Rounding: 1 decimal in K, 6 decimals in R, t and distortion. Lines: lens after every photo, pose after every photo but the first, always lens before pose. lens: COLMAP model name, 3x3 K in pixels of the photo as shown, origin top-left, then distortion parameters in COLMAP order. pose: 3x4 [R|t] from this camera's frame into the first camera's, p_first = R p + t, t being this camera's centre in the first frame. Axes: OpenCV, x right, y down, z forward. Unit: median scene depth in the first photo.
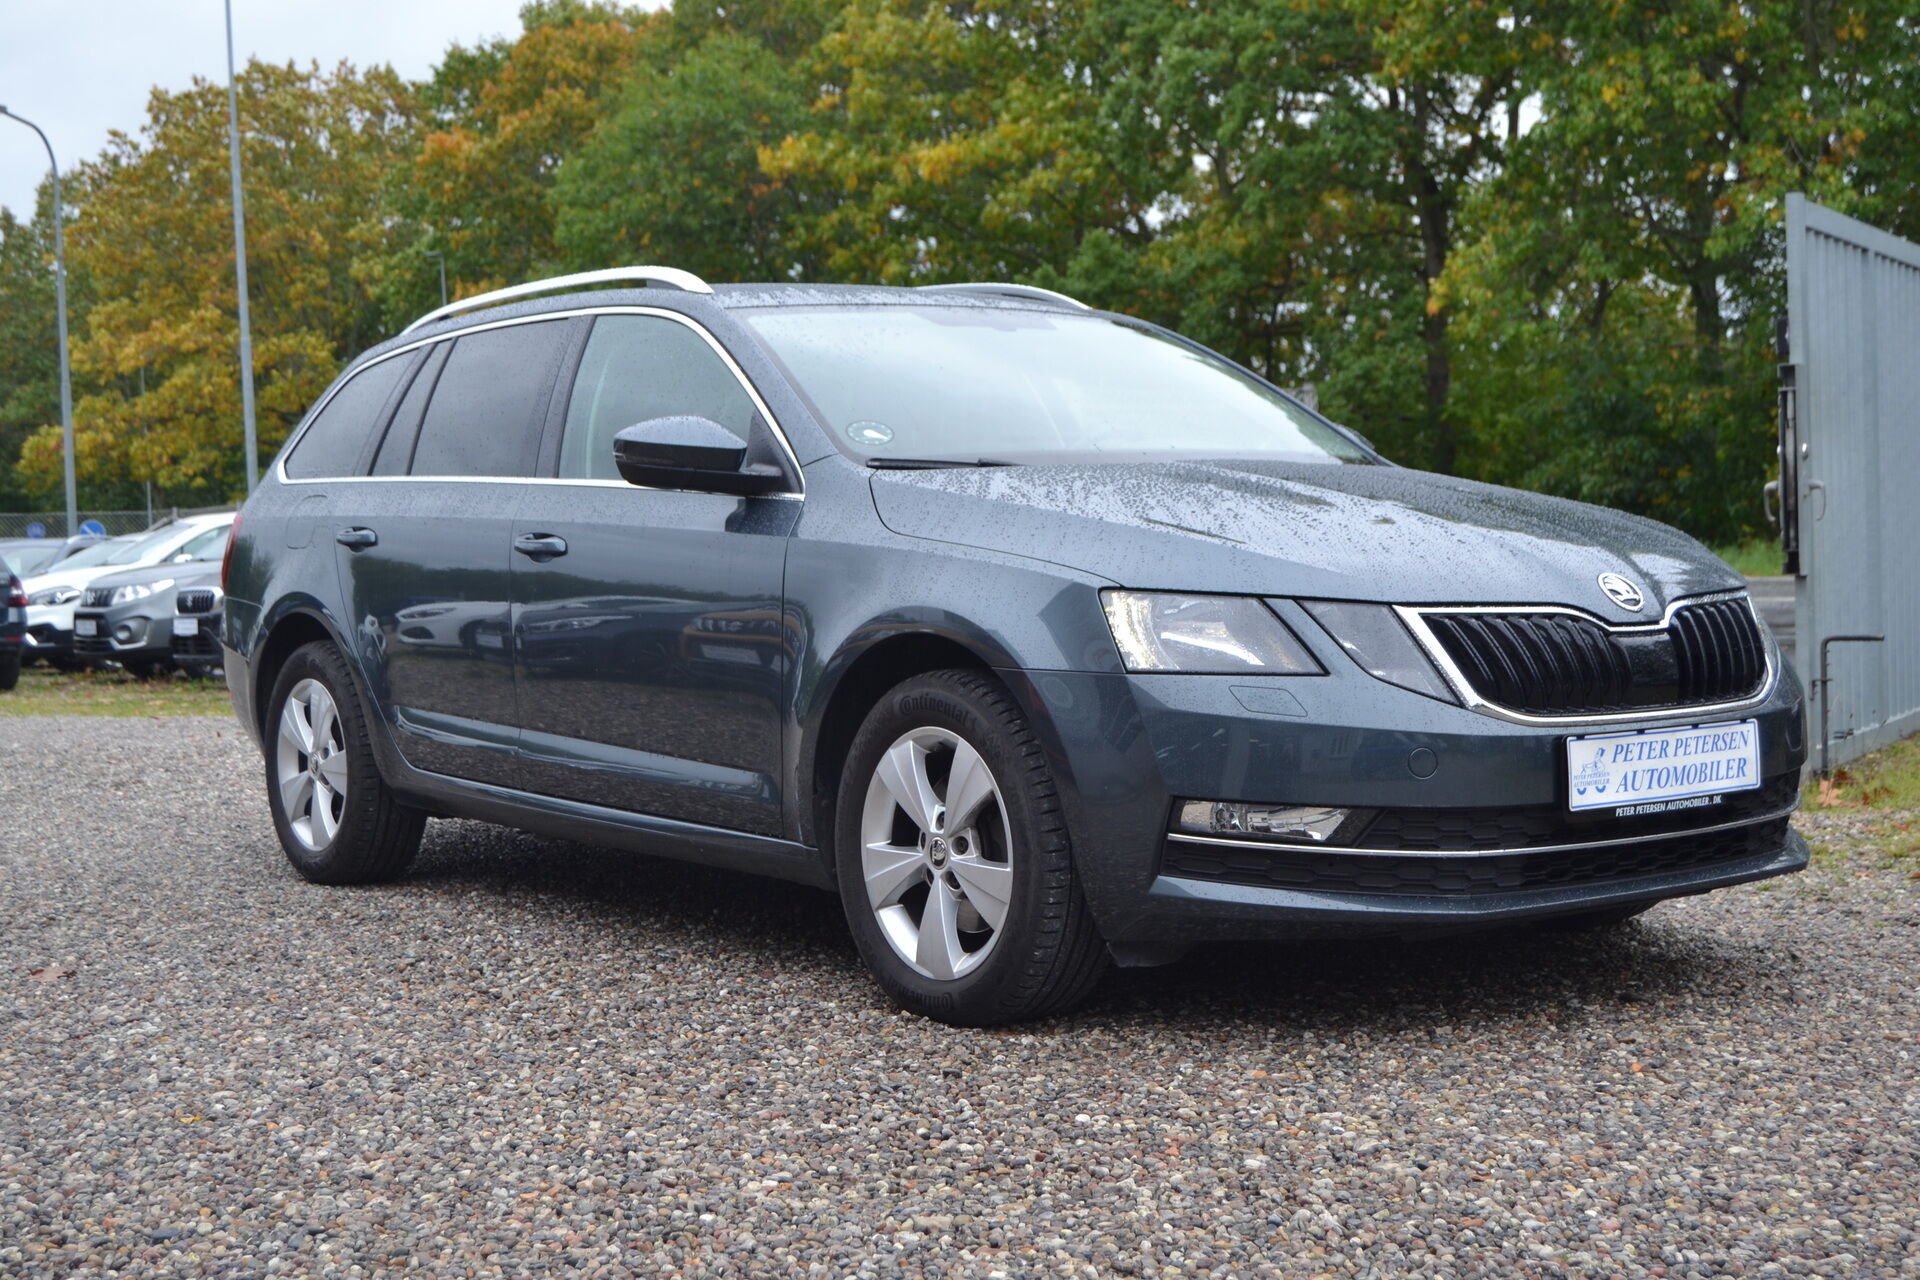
lens RADIAL K [[2505.5, 0, 960.0], [0, 2505.5, 640.0], [0, 0, 1]] dist [-0.012071, -0.012486]
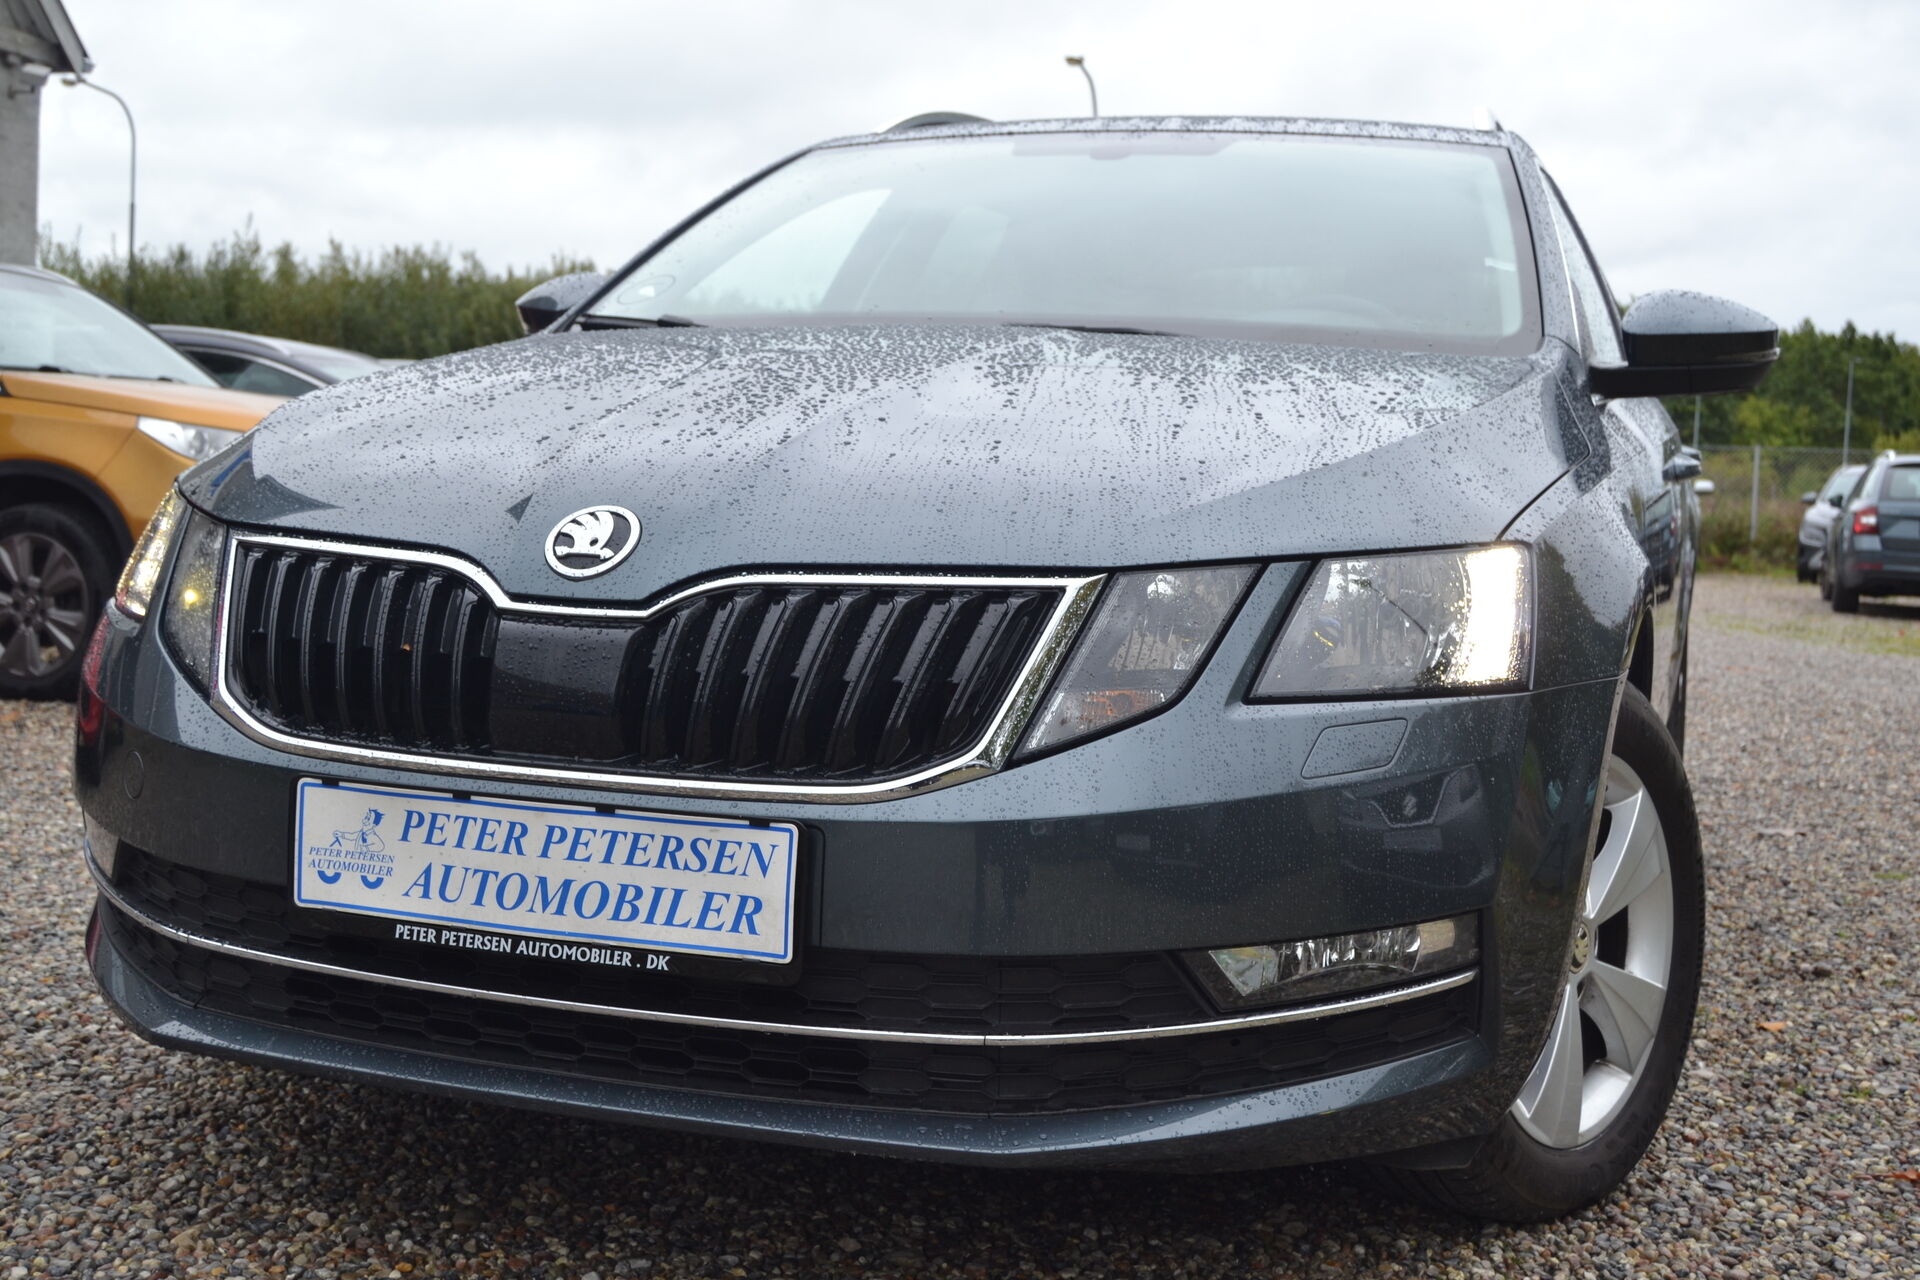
lens RADIAL K [[2271.1, 0, 960.0], [0, 2271.1, 640.0], [0, 0, 1]] dist [-0.022812, -0.010234]
pose [[0.560501, 0.109646, -0.820863, 0.720187], [-0.082853, 0.993648, 0.076152, -0.042340], [0.823999, 0.025328, 0.566025, 0.800297]]
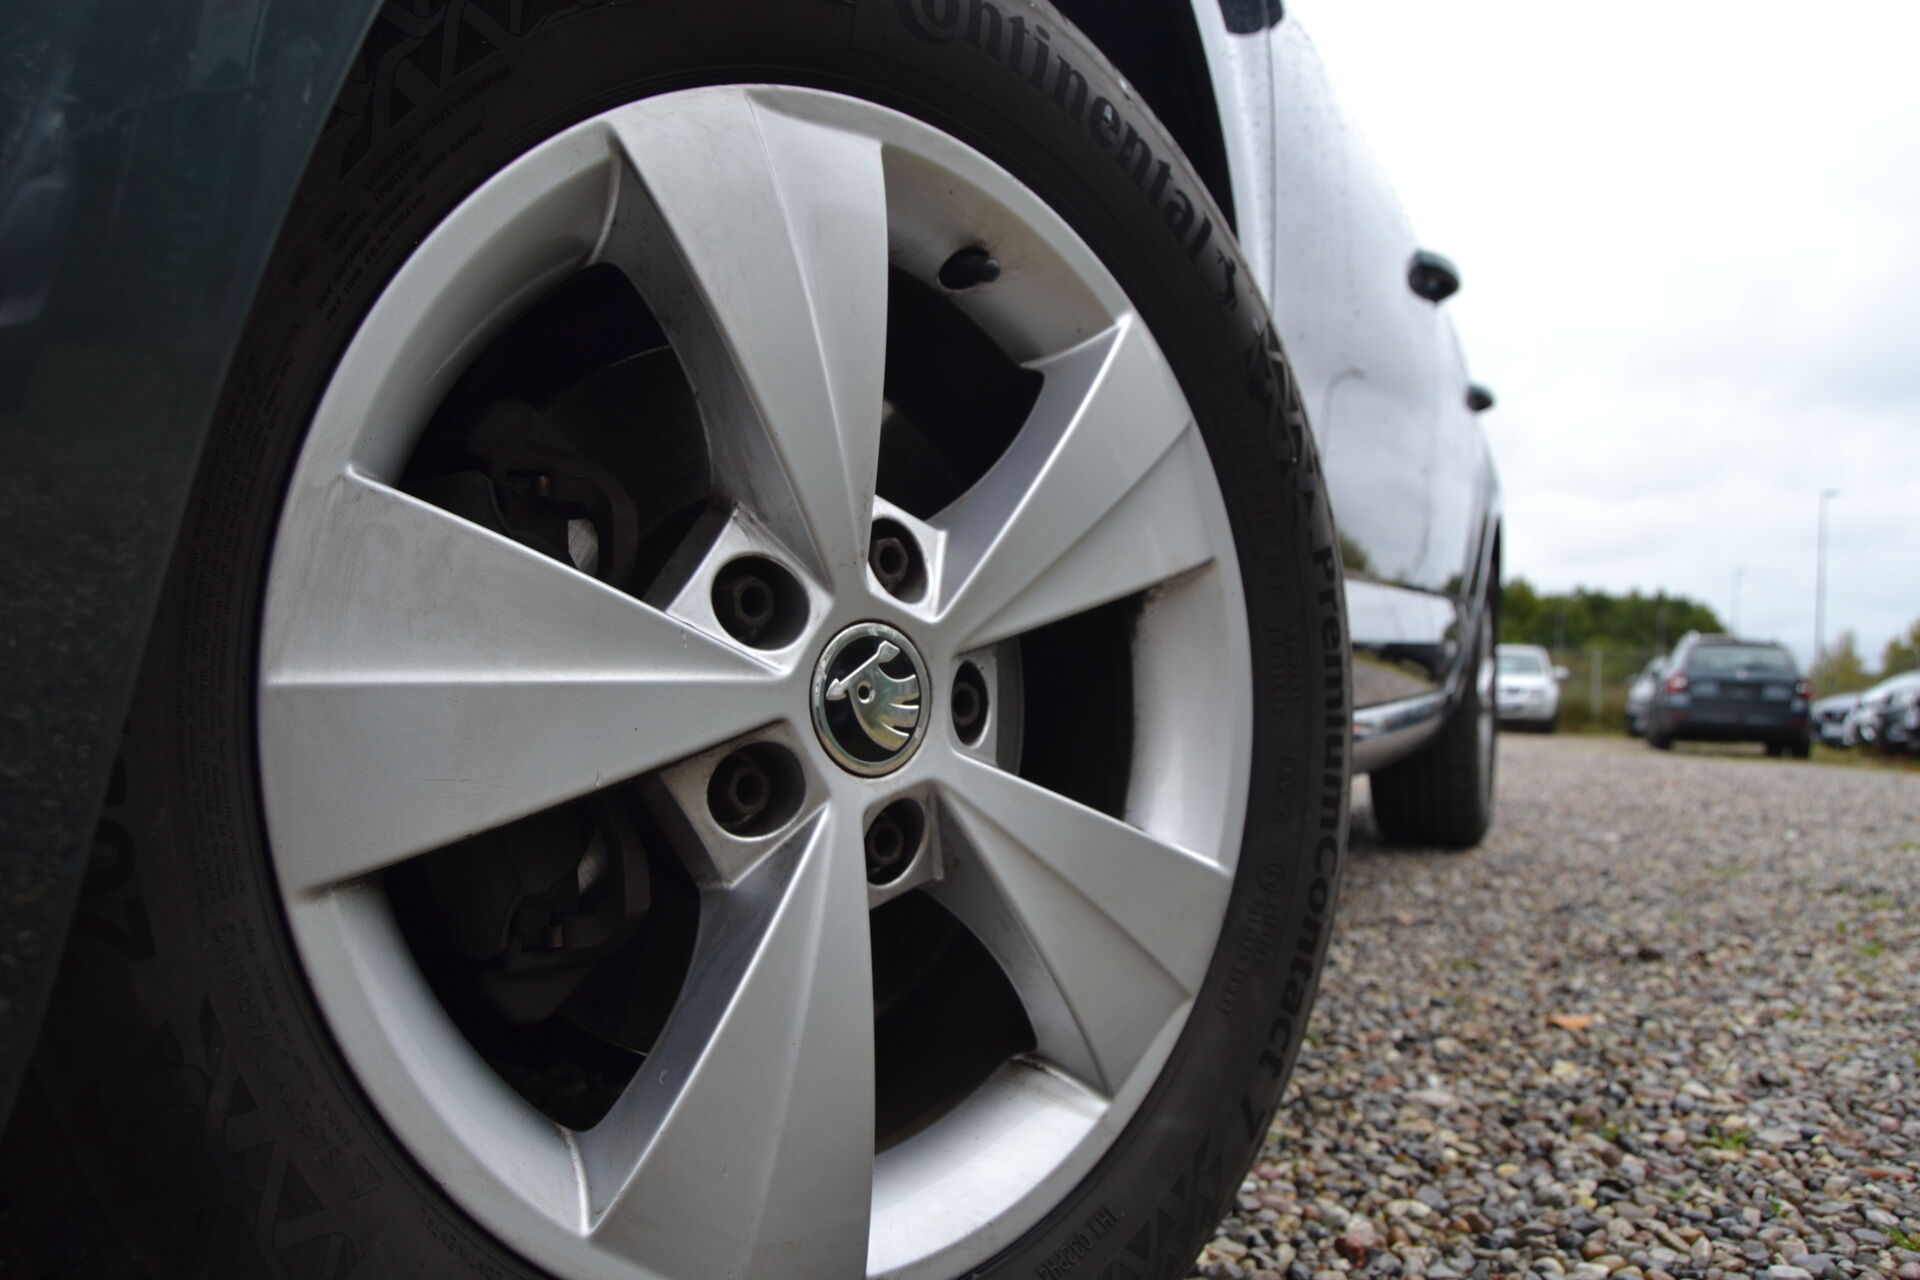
lens RADIAL K [[1483.4, 0, 960.0], [0, 1483.4, 640.0], [0, 0, 1]] dist [-0.054554, 0.007181]
pose [[0.497999, 0.025018, -0.866817, 0.440132], [-0.086721, 0.996010, -0.021076, 0.069309], [0.862830, 0.085667, 0.498181, 1.224491]]
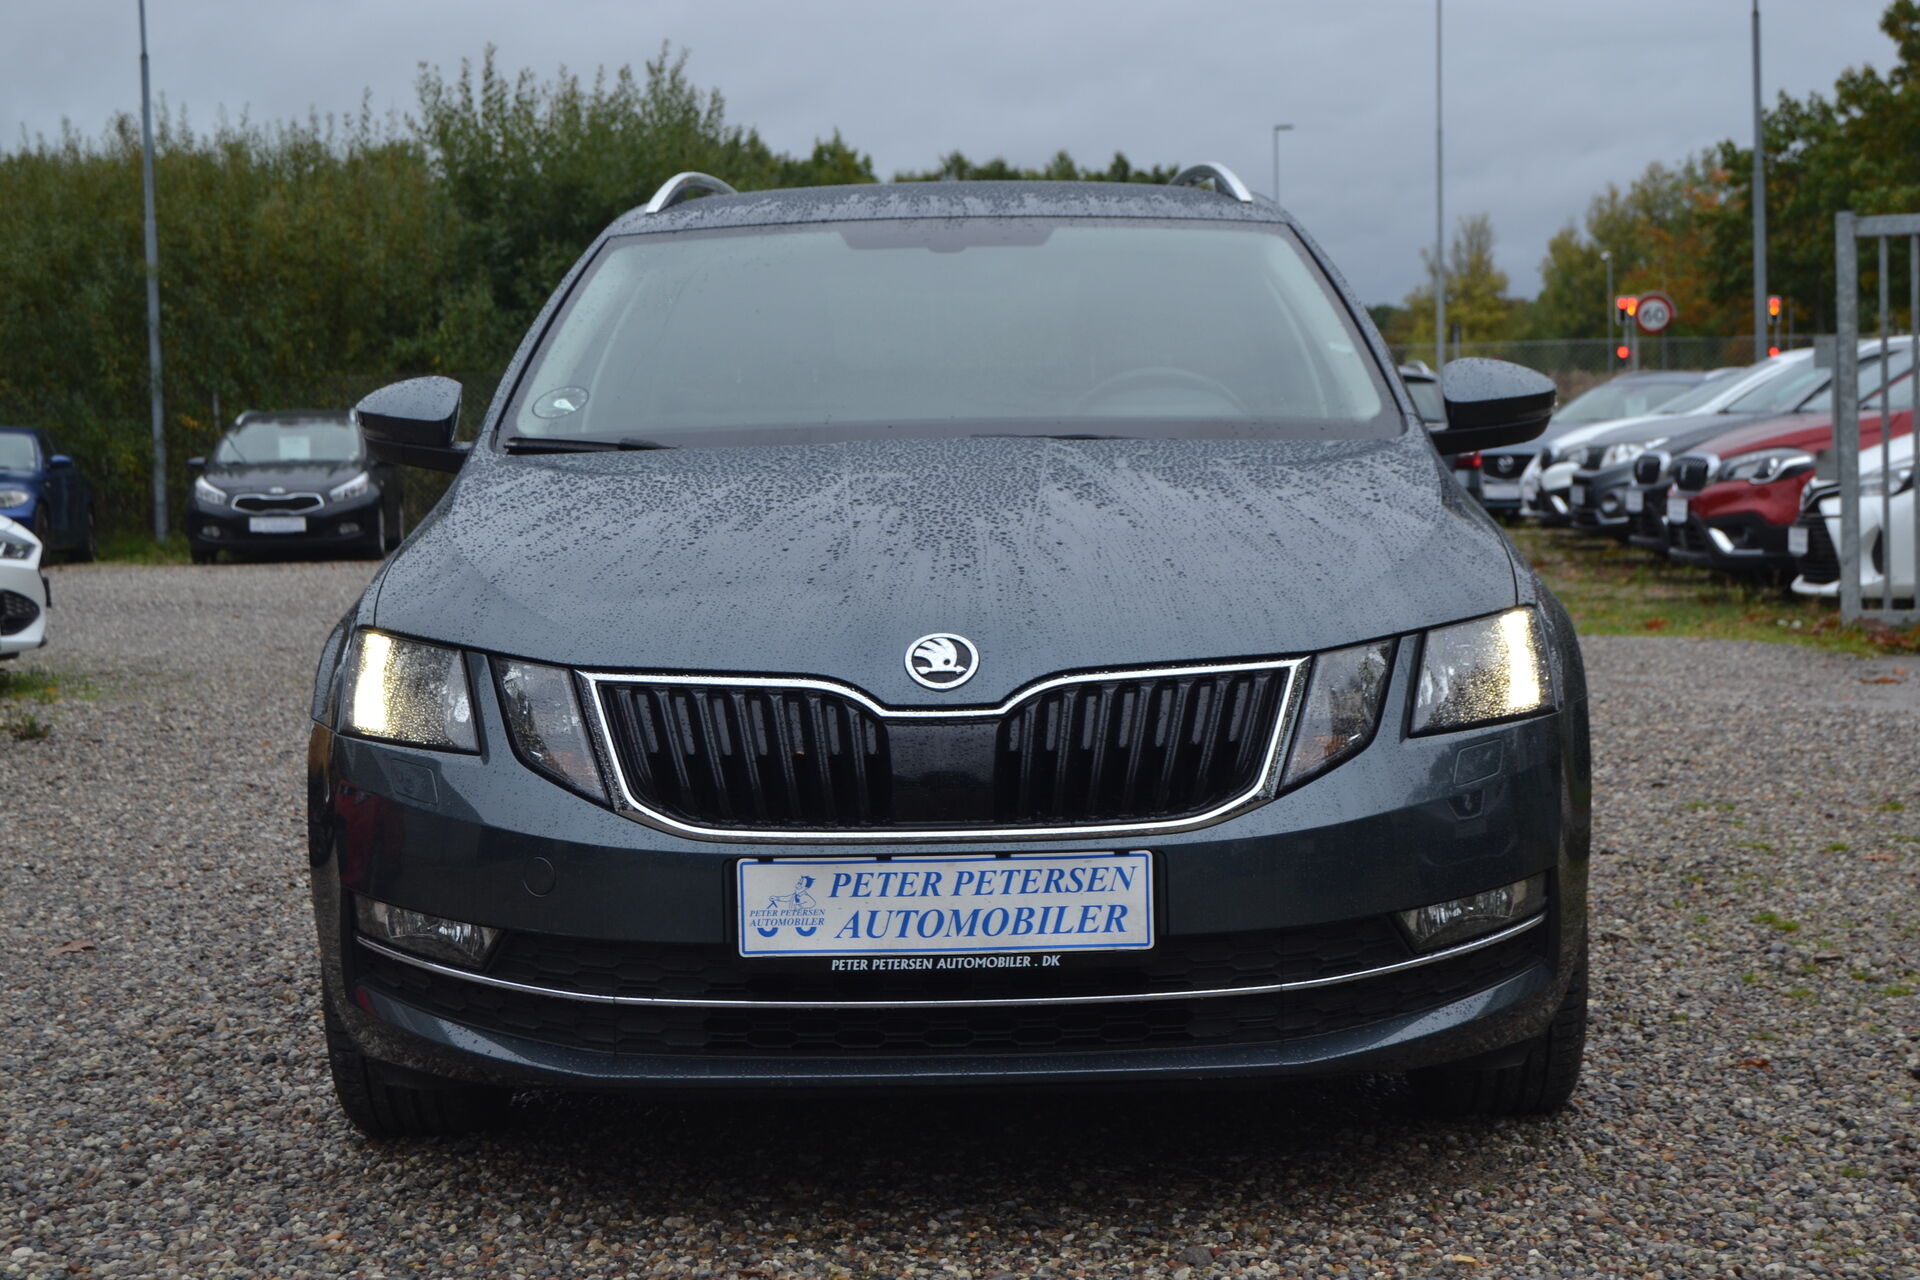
lens RADIAL K [[3328.3, 0, 960.0], [0, 3328.3, 640.0], [0, 0, 1]] dist [0.031161, 0.000412]
pose [[0.794496, 0.049476, -0.605251, 0.861645], [-0.020684, 0.998302, 0.054454, -0.078906], [0.606918, -0.030745, 0.794170, 0.242455]]
